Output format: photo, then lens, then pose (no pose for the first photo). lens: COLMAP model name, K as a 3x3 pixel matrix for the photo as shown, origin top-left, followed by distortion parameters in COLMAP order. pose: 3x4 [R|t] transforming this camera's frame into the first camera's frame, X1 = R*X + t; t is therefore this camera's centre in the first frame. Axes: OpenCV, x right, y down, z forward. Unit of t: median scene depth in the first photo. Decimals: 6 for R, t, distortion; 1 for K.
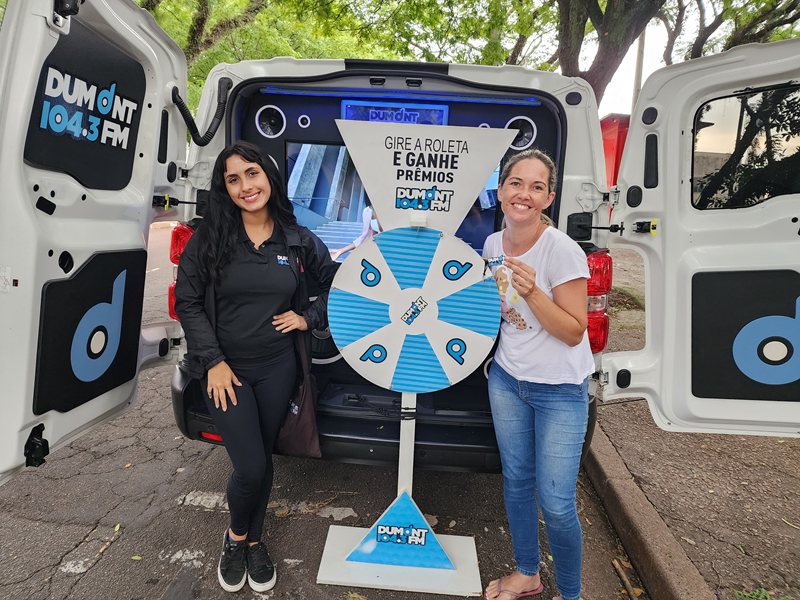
lens RADIAL K [[566.0, 0, 386.3], [0, 566.0, 294.7], [0, 0, 1]] dist [0.071404, -0.072518]
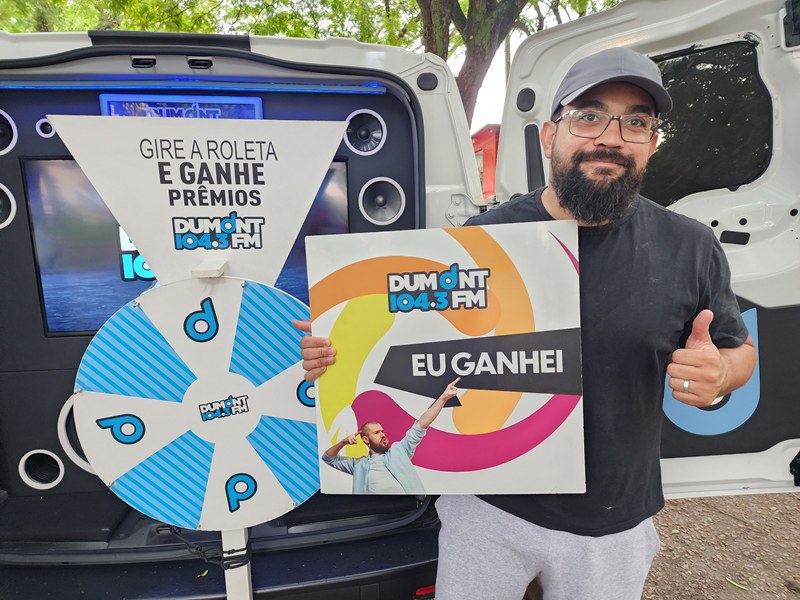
lens RADIAL K [[566.0, 0, 406.7], [0, 566.0, 299.2], [0, 0, 1]] dist [0.071404, -0.072518]
pose [[0.976779, -0.096958, 0.191055, 0.143747], [0.101419, 0.994750, -0.013686, -0.062392], [-0.188725, 0.032745, 0.981484, 0.321246]]
